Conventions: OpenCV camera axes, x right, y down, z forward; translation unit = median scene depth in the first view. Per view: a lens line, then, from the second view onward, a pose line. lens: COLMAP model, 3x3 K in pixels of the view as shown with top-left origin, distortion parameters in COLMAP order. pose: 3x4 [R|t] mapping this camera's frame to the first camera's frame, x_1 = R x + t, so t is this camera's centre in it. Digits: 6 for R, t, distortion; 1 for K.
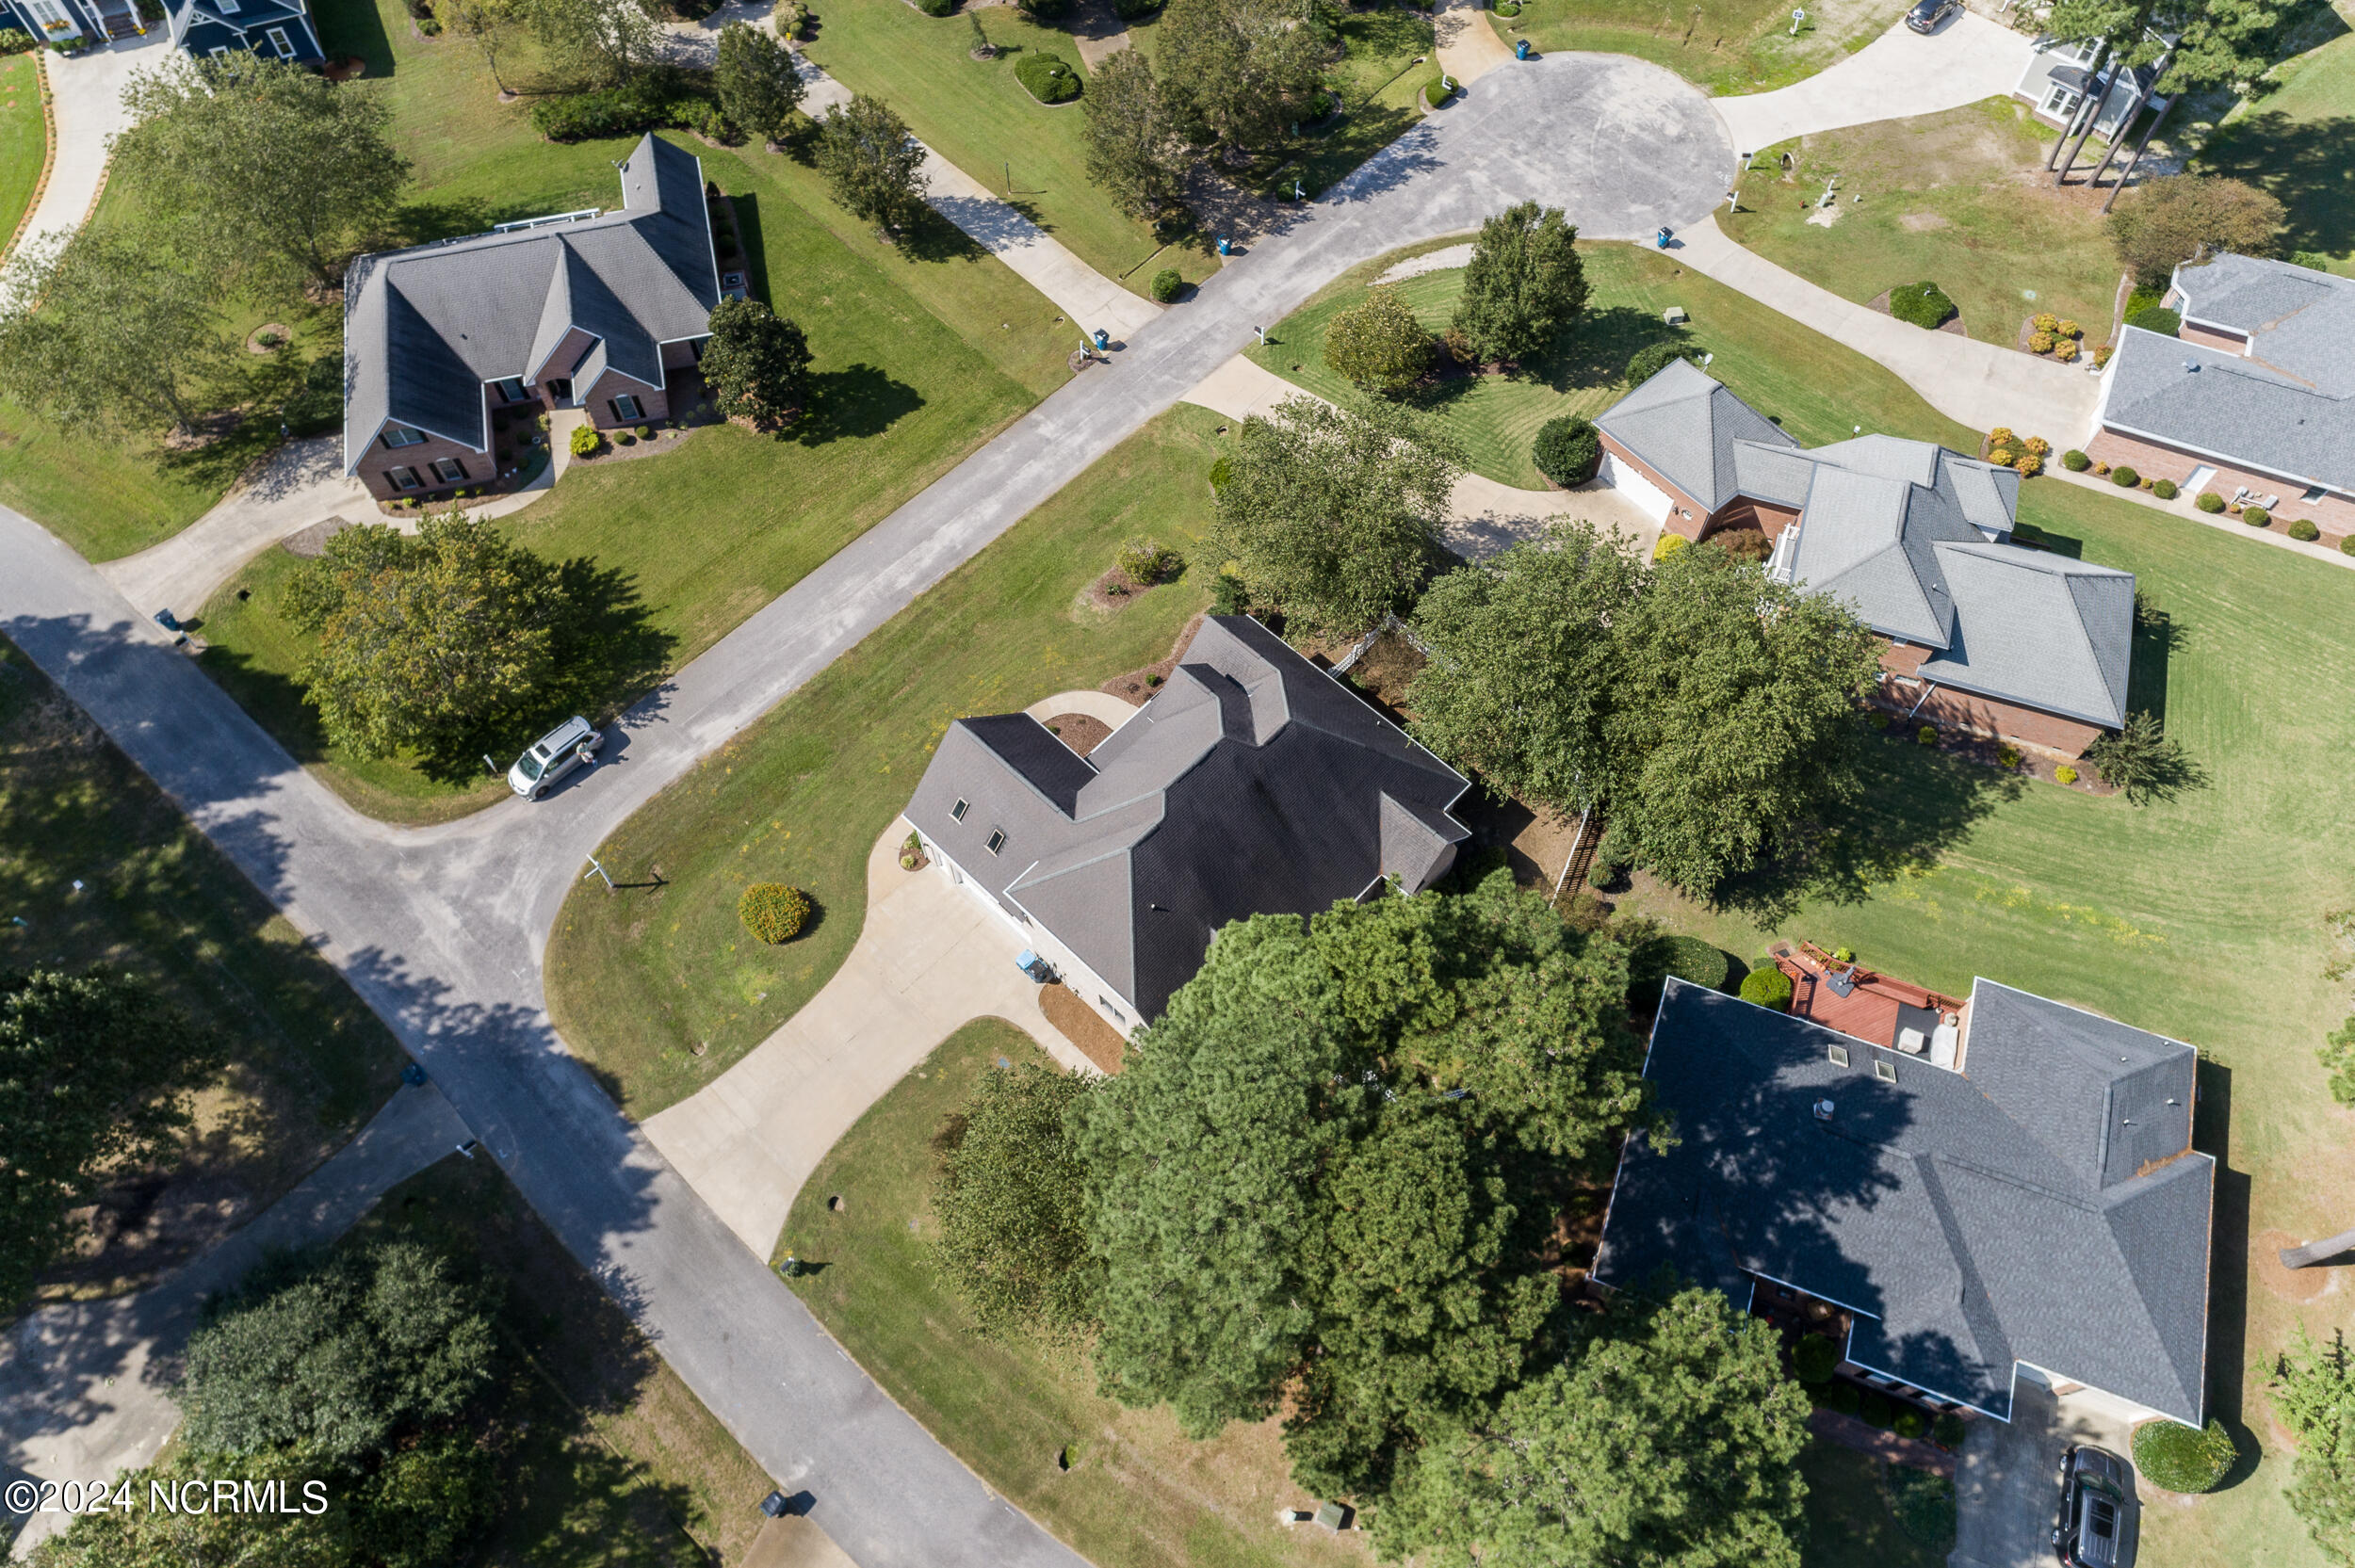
lens RADIAL K [[1608.9, 0, 1177.5], [0, 1608.9, 784.0], [0, 0, 1]] dist [0.025498, 0.018461]
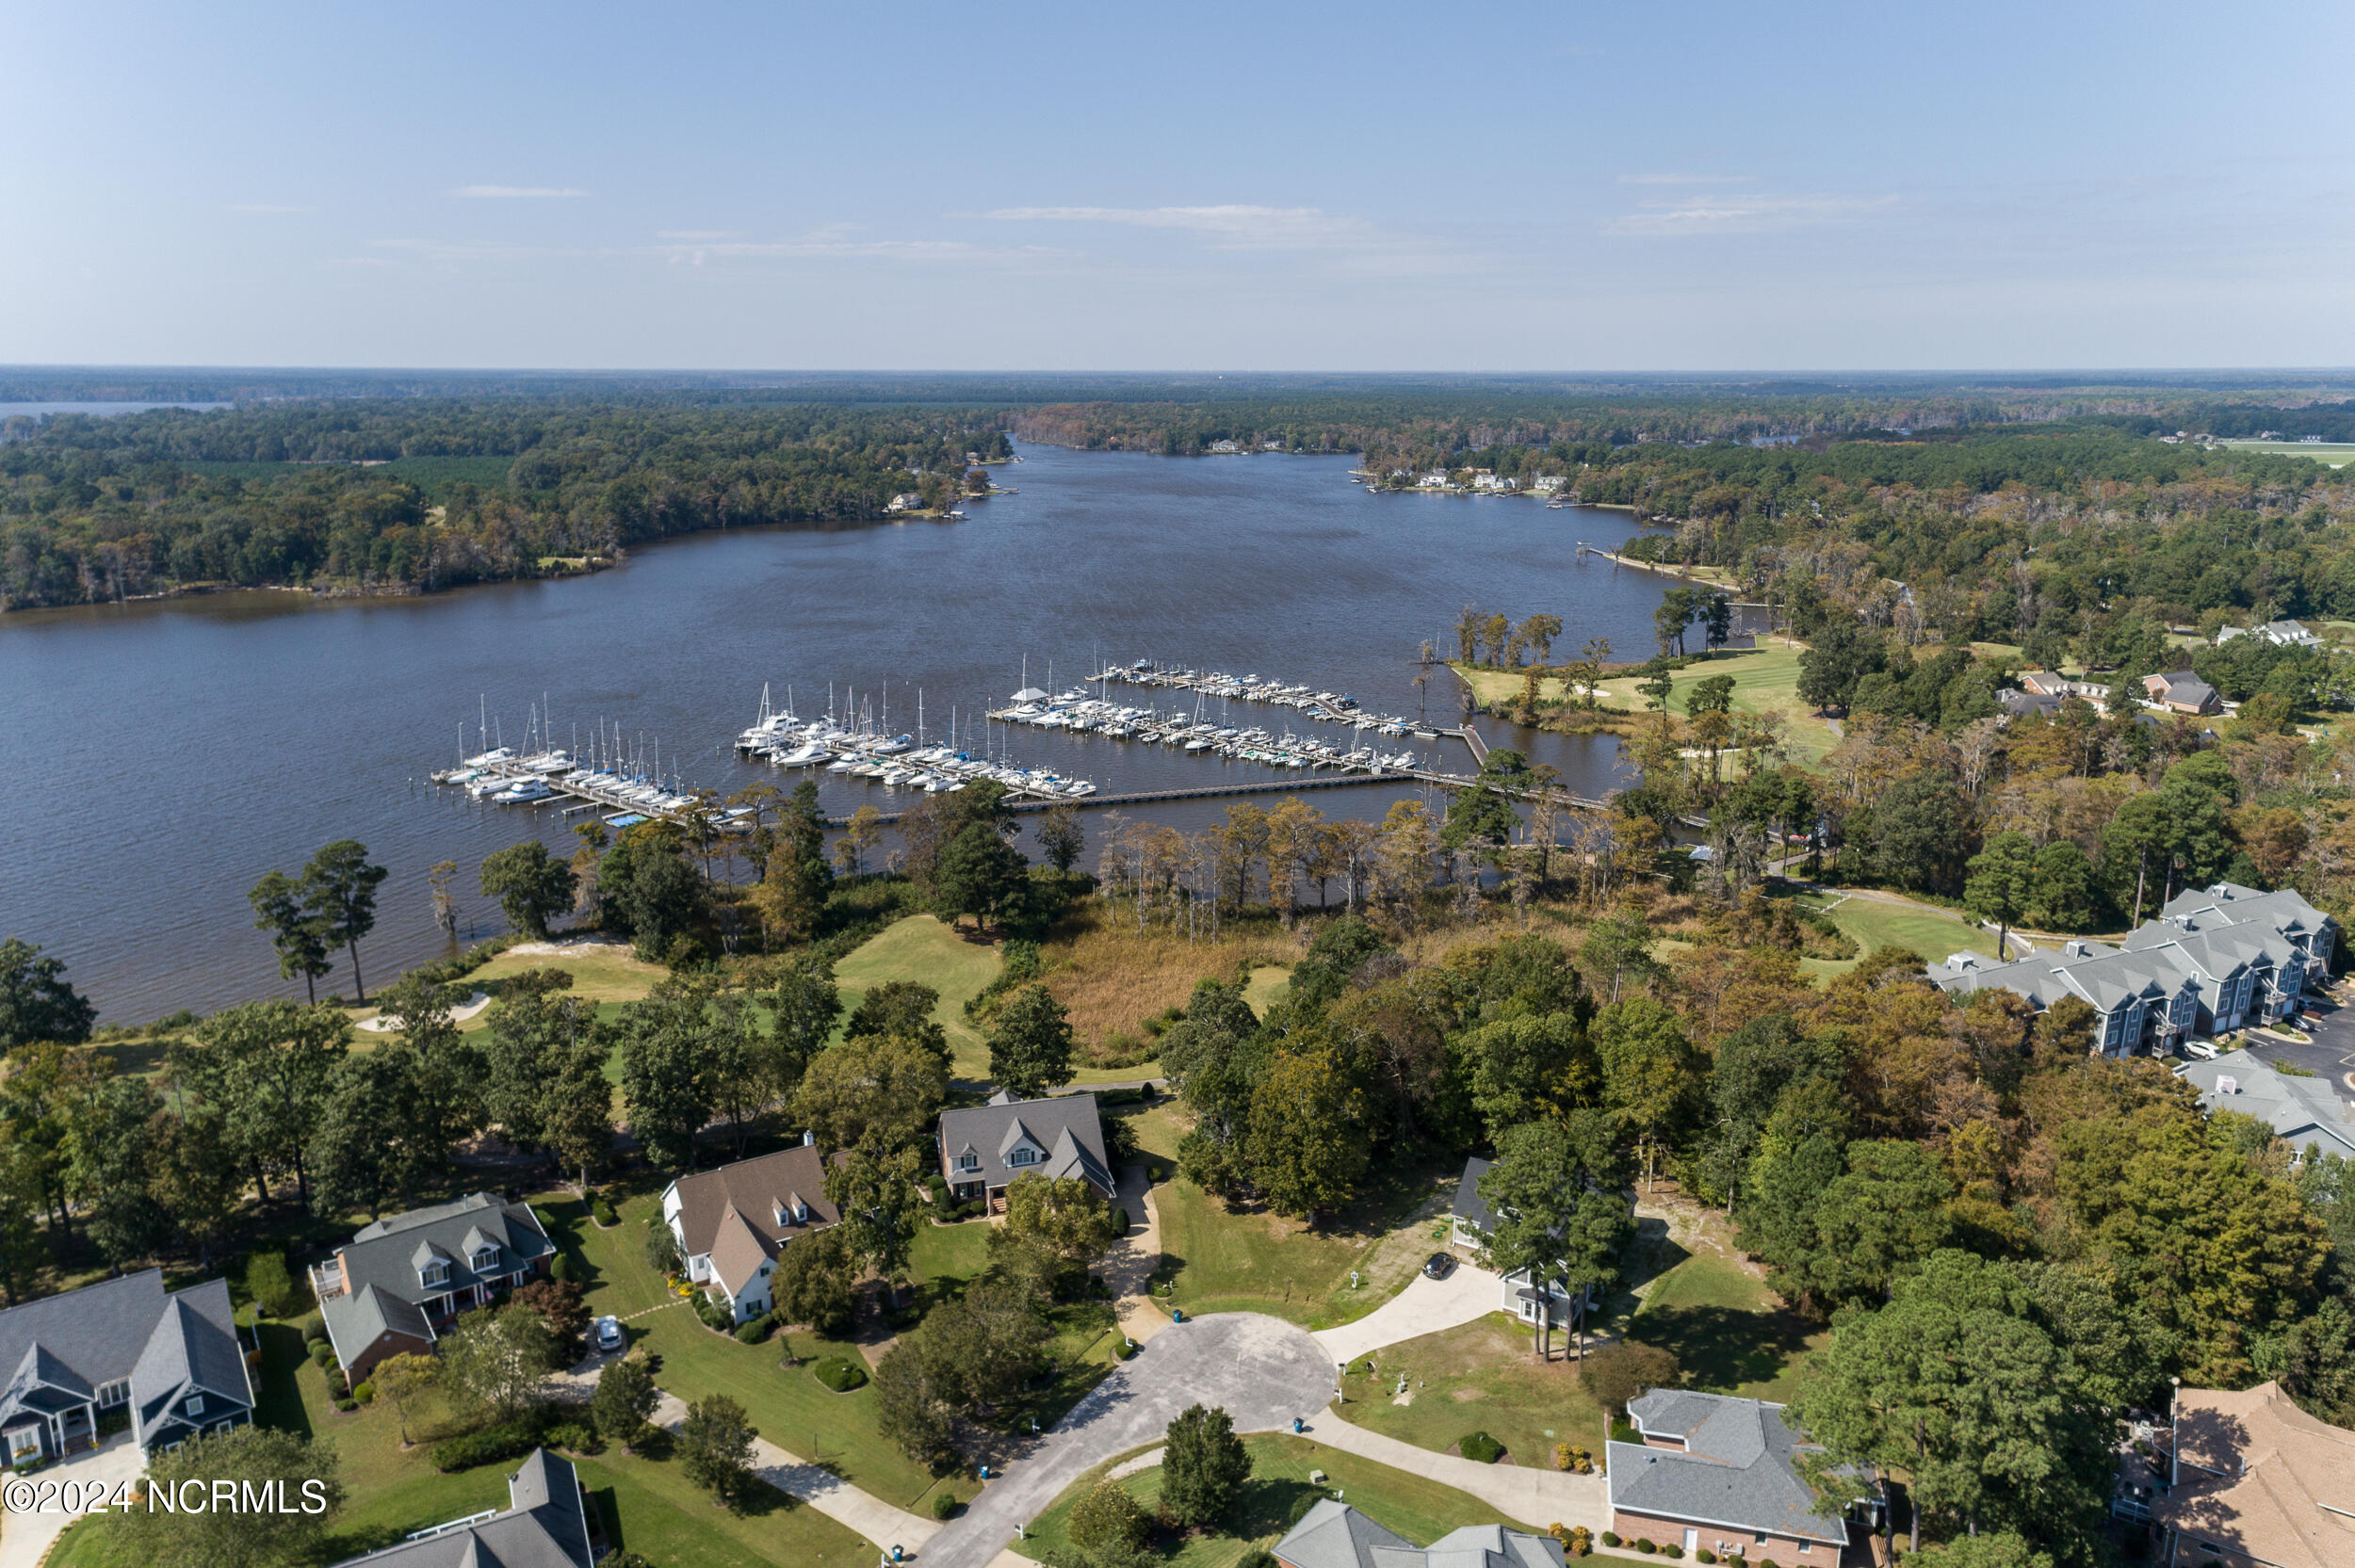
lens RADIAL K [[1608.9, 0, 1177.5], [0, 1608.9, 784.0], [0, 0, 1]] dist [0.025498, 0.018461]
pose [[0.977925, -0.045035, 0.204047, -0.063355], [0.176412, 0.701294, -0.690699, 0.224342], [-0.111991, 0.711448, 0.693757, -0.359446]]
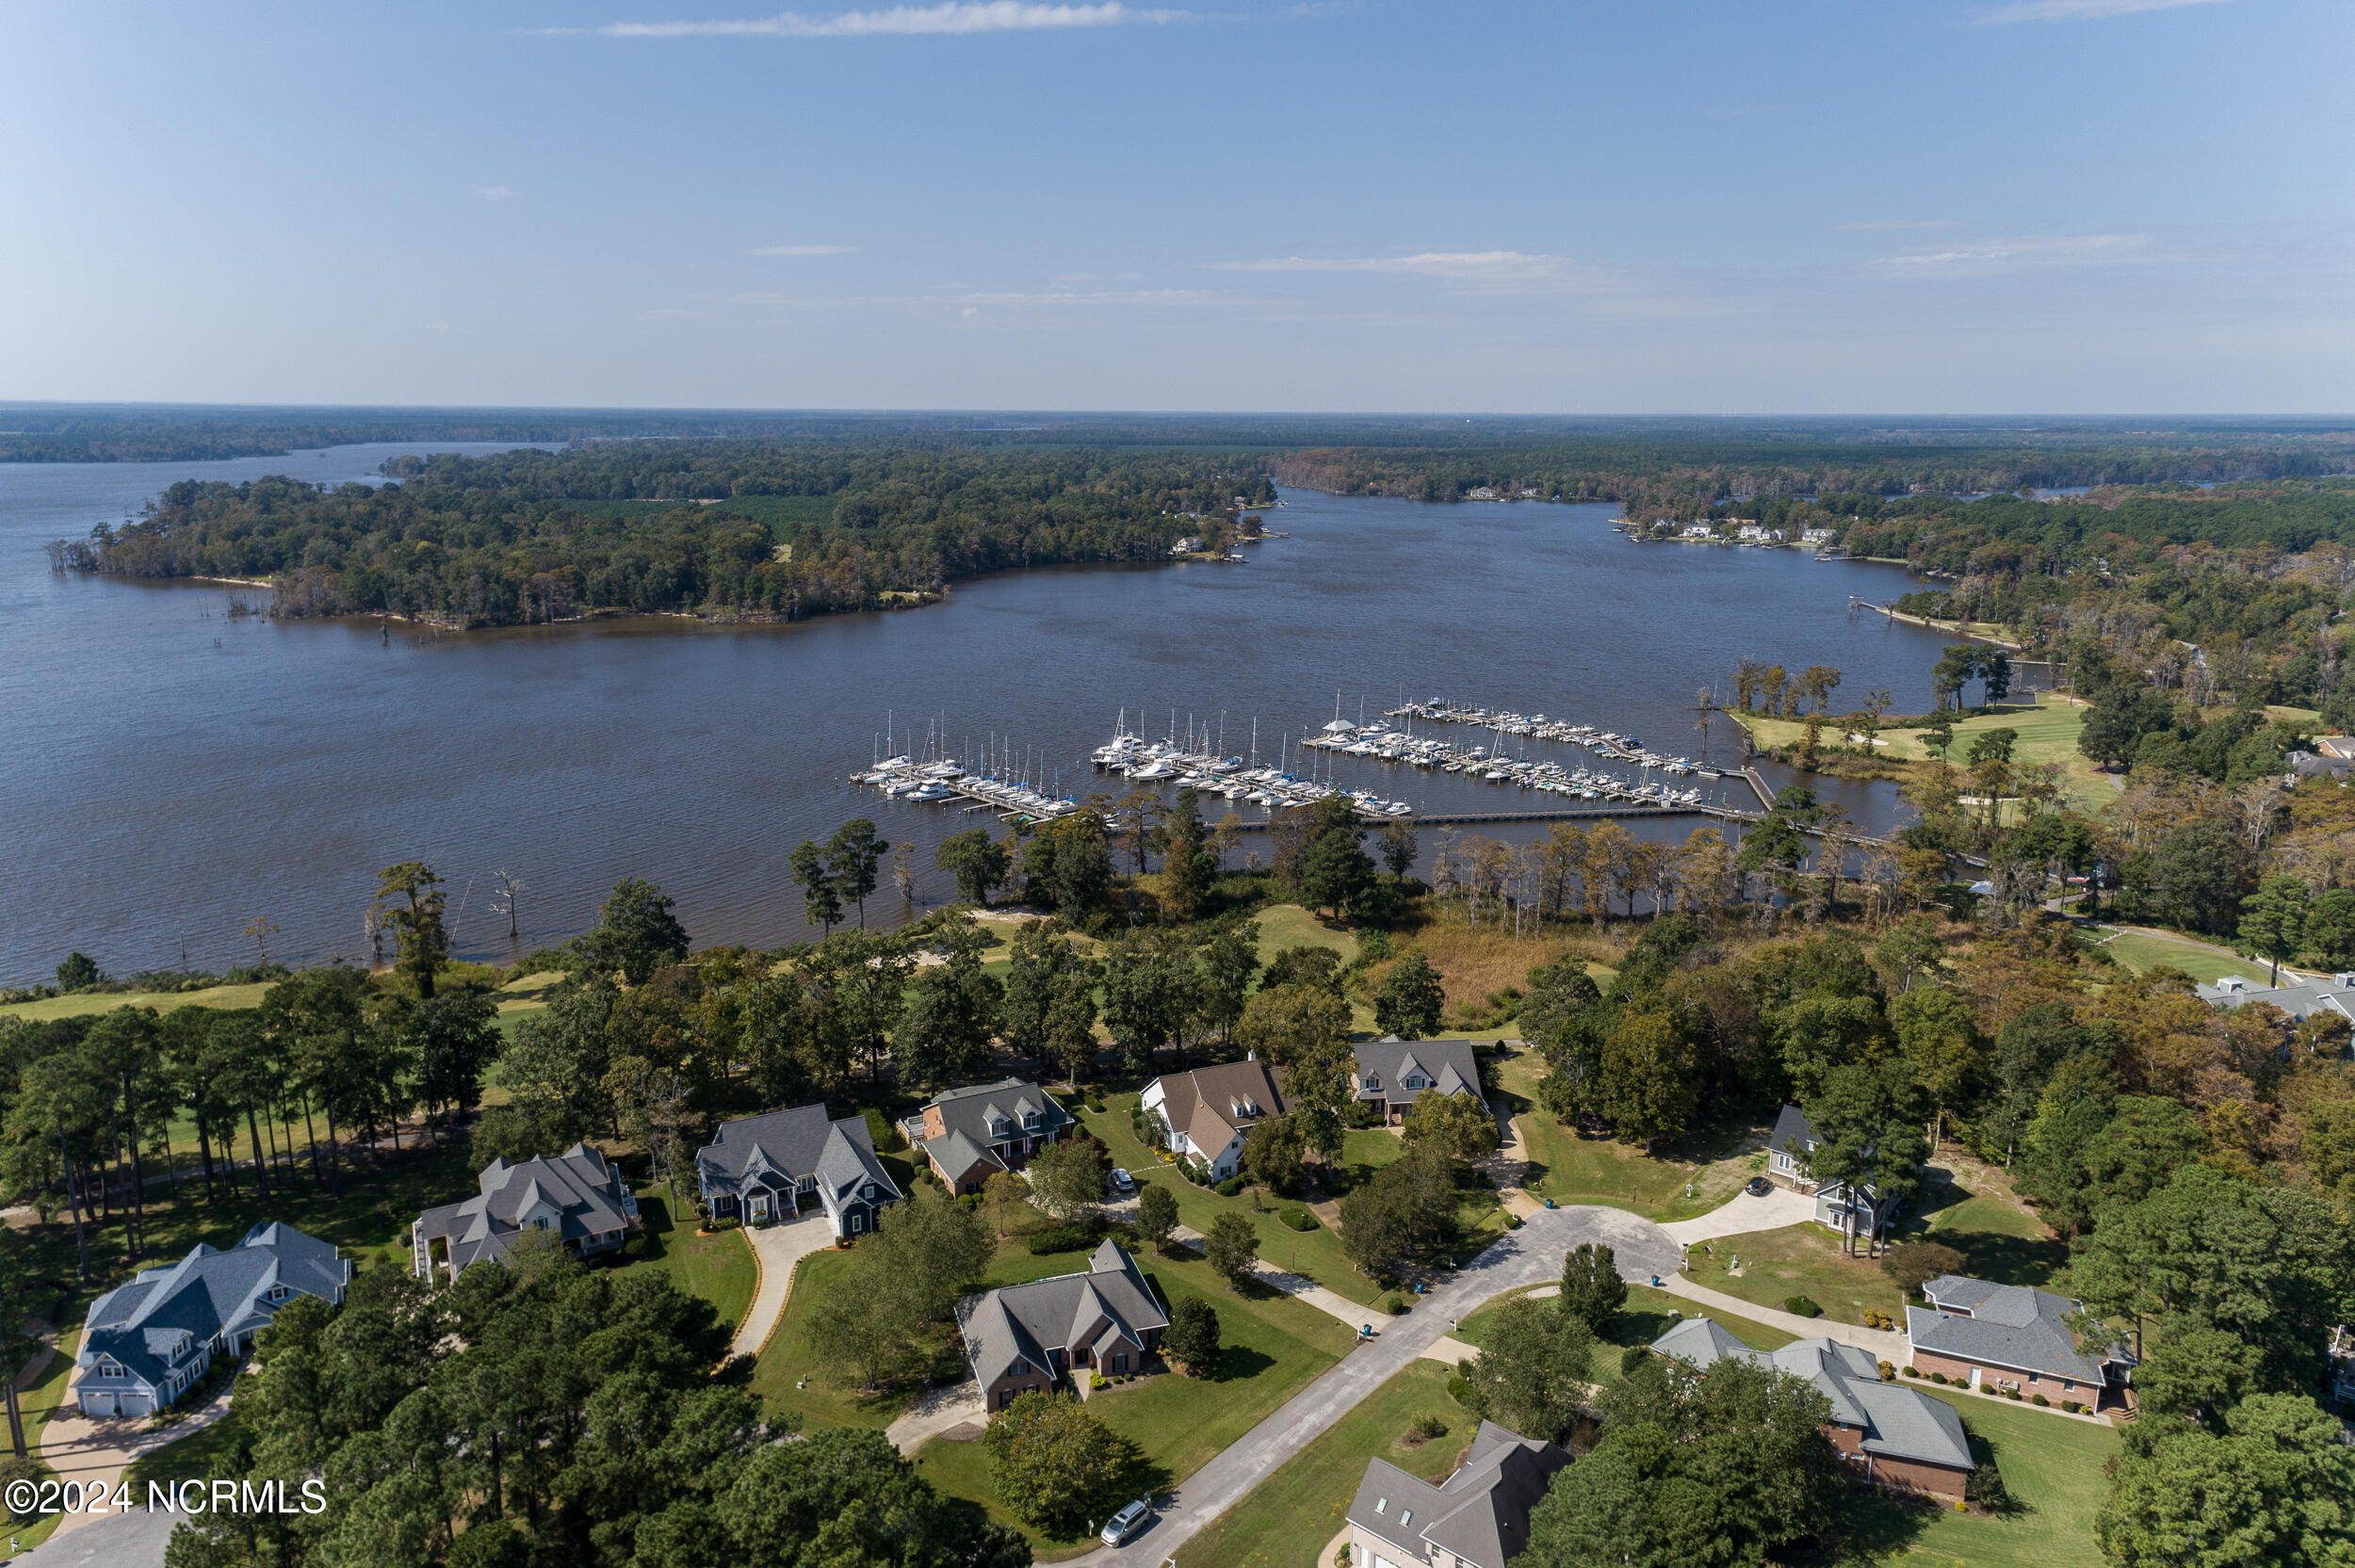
lens RADIAL K [[1591.9, 0, 1177.5], [0, 1591.9, 784.0], [0, 0, 1]] dist [0.022858, 0.023340]
pose [[0.997990, -0.002133, 0.063334, -0.361327], [0.047291, 0.690330, -0.721948, 0.569084], [-0.042181, 0.723492, 0.689043, -0.650736]]
